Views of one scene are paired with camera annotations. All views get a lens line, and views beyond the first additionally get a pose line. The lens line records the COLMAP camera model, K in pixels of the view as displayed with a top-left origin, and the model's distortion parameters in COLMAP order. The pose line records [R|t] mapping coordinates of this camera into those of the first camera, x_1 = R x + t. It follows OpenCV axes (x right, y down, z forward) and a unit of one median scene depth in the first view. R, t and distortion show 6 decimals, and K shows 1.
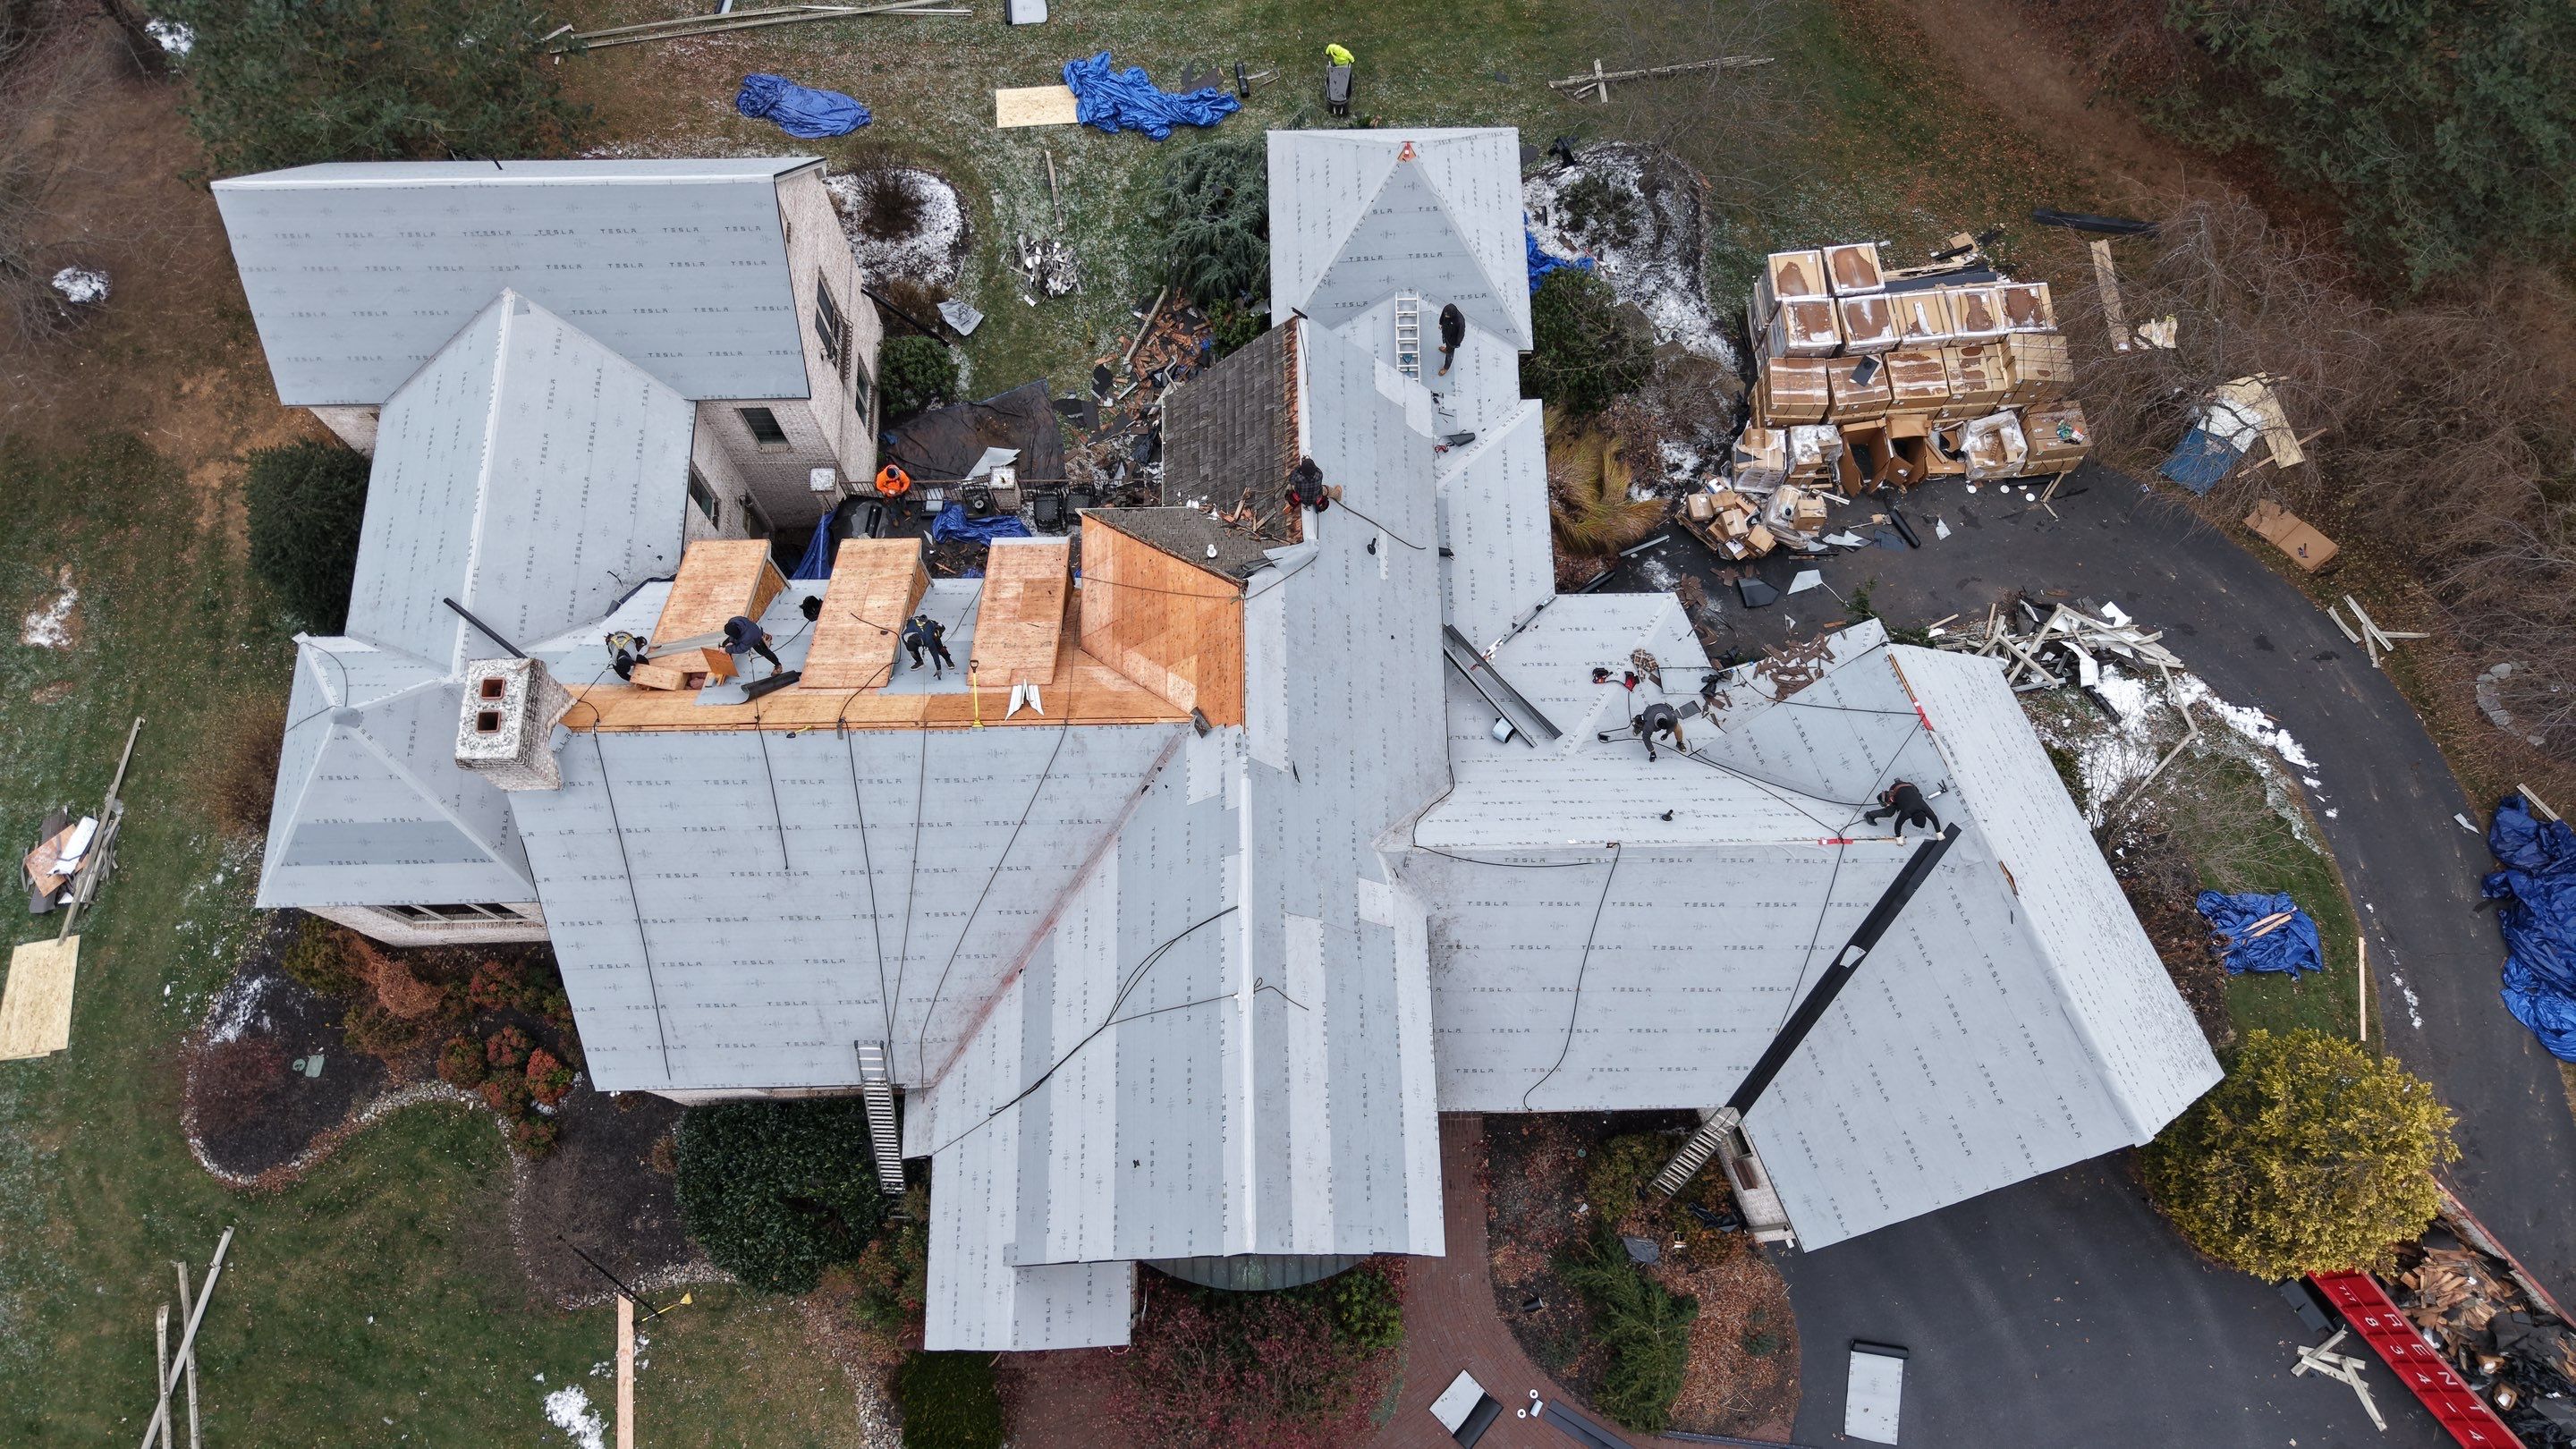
lens RADIAL K [[1709.6, 0, 1294.4], [0, 1709.6, 735.5], [0, 0, 1]] dist [0.038883, -0.036965]
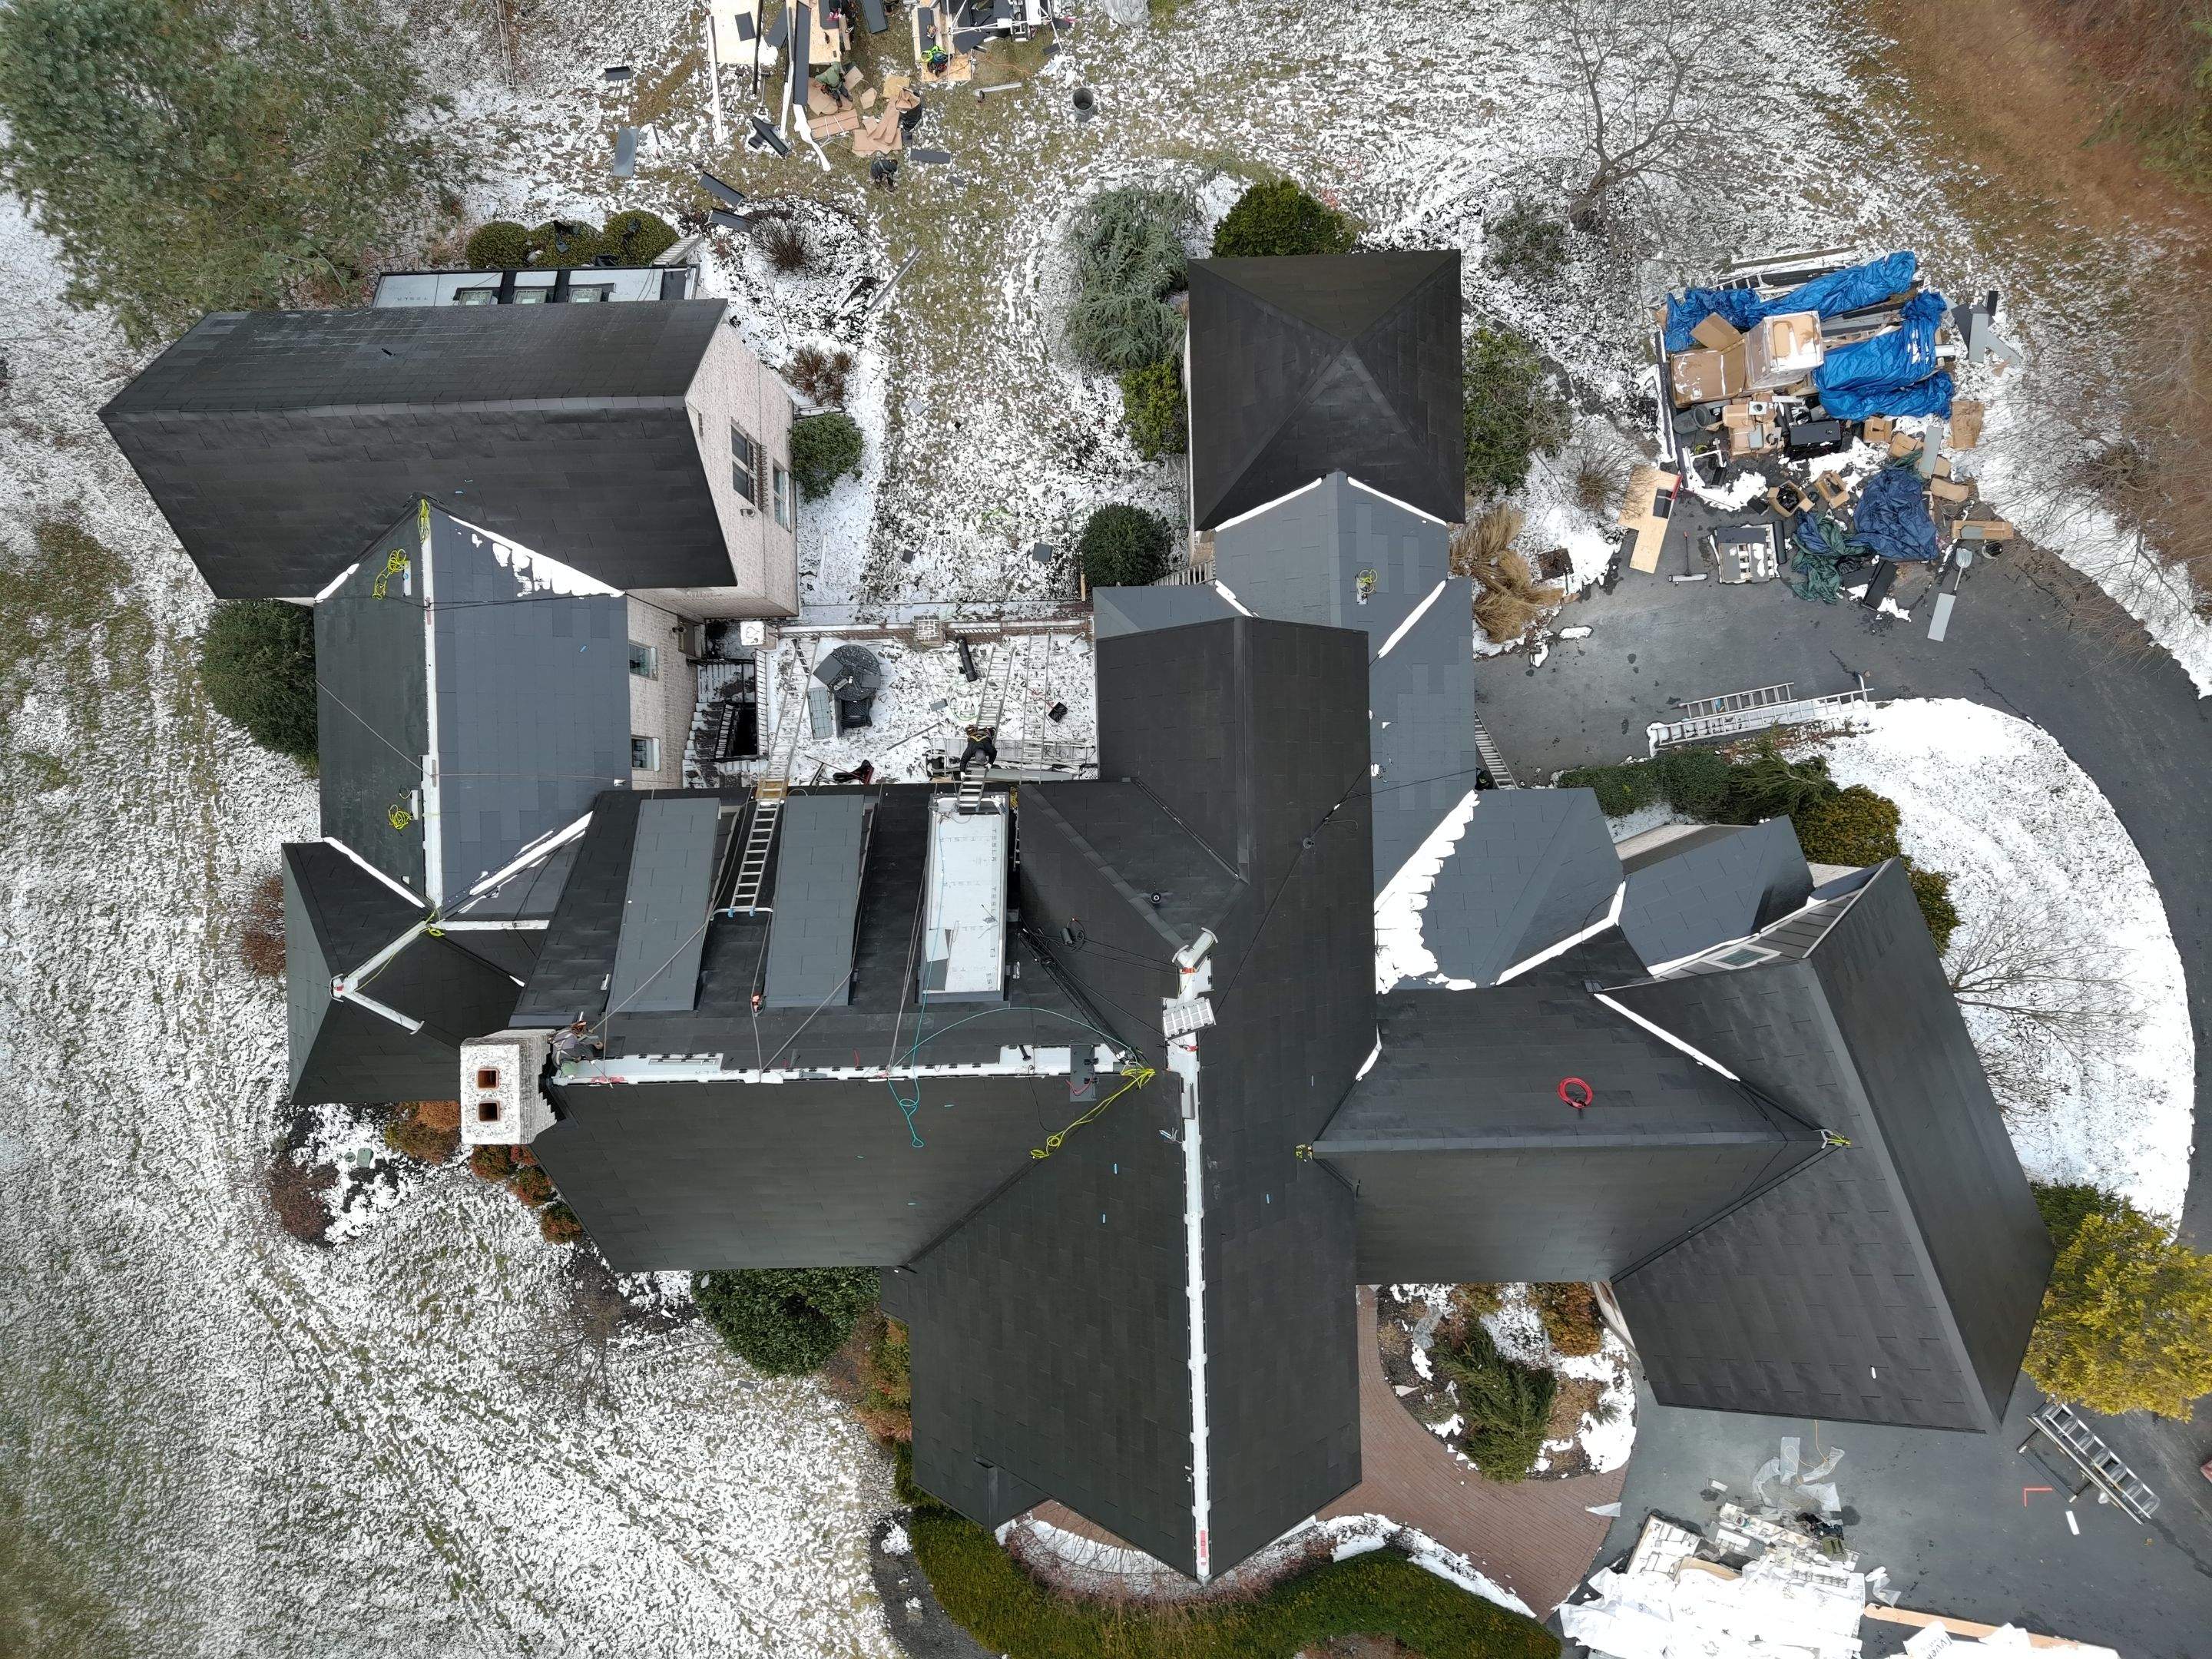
lens RADIAL K [[1487.8, 0, 1104.7], [0, 1487.8, 822.7], [0, 0, 1]] dist [0.033416, -0.028550]
pose [[0.999652, -0.004052, -0.026080, -0.038666], [0.012042, 0.949318, 0.314087, -0.290997], [0.023486, -0.314292, 0.949036, 0.115647]]
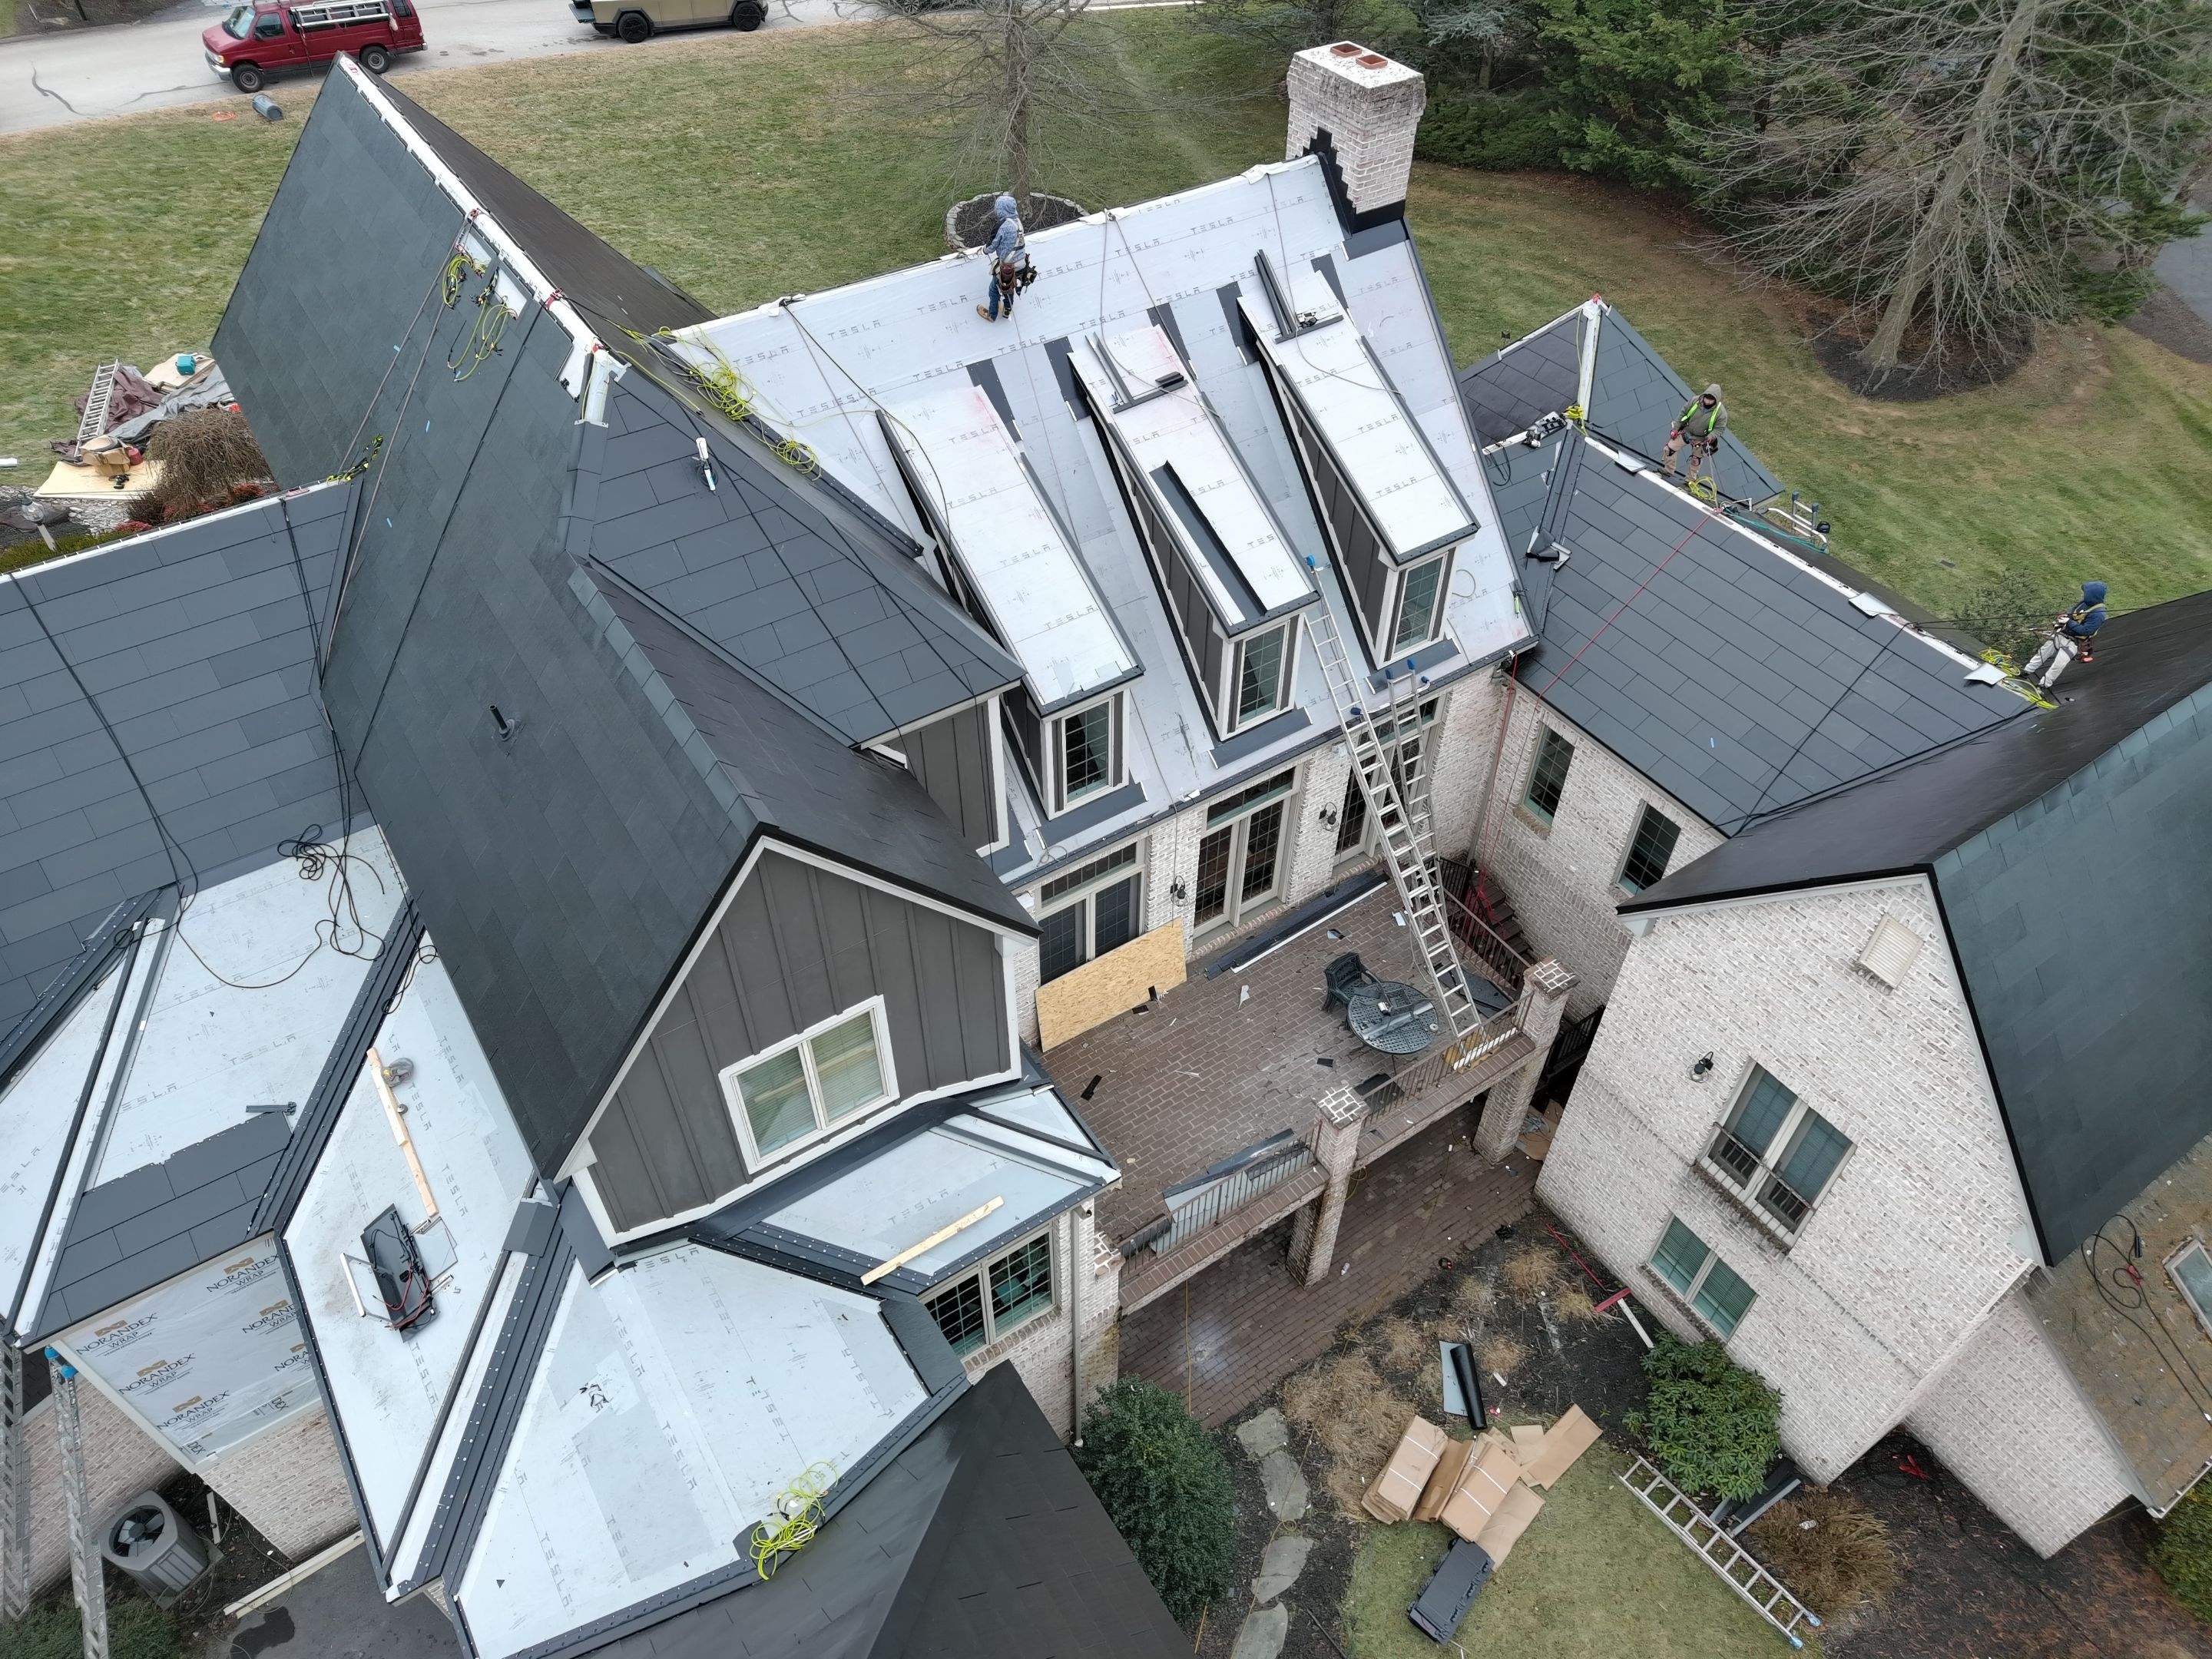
lens RADIAL K [[1487.8, 0, 1105.4], [0, 1487.8, 822.2], [0, 0, 1]] dist [0.033416, -0.028550]
pose [[-0.844170, 0.371348, -0.386622, 0.057126], [-0.514213, -0.357063, 0.779802, -0.437343], [0.151530, 0.857092, 0.492374, 0.586847]]
